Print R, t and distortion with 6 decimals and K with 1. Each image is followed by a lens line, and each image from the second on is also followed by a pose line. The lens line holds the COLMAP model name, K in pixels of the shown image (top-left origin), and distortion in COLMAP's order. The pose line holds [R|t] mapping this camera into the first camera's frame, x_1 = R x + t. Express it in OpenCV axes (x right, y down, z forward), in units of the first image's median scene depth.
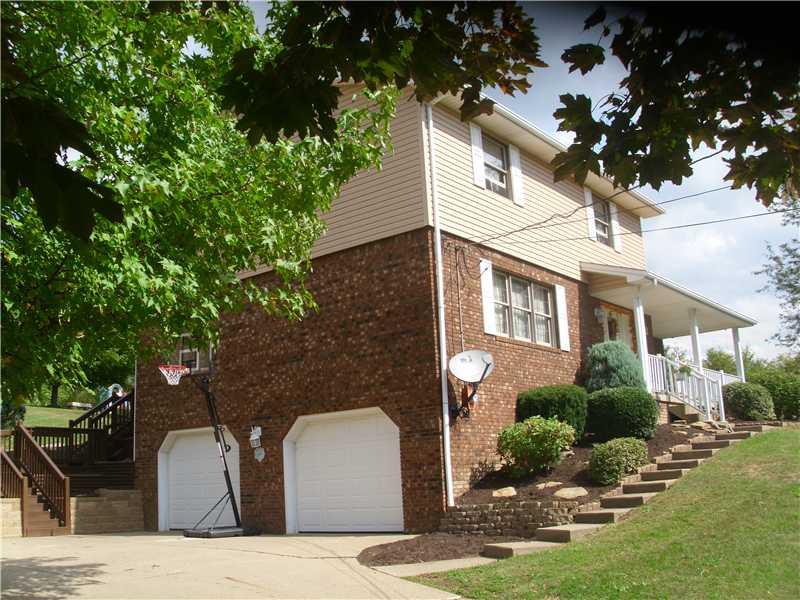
lens RADIAL K [[836.7, 0, 399.6], [0, 836.7, 300.9], [0, 0, 1]] dist [-0.238651, 0.000000]
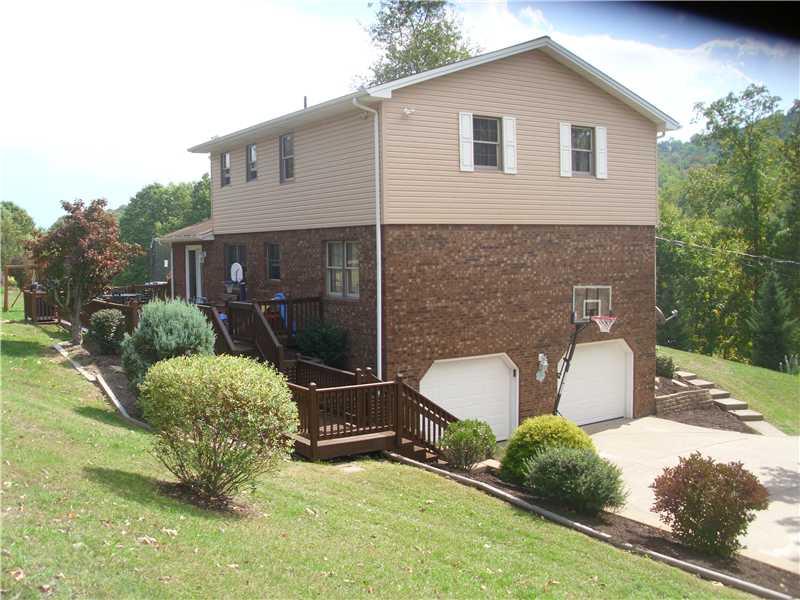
lens RADIAL K [[836.7, 0, 399.7], [0, 836.7, 299.2], [0, 0, 1]] dist [-0.238651, 0.000000]
pose [[0.309195, -0.021010, 0.950767, -1.366226], [-0.211506, 0.973197, 0.090289, 0.008152], [-0.927181, -0.229010, 0.296464, 0.832028]]
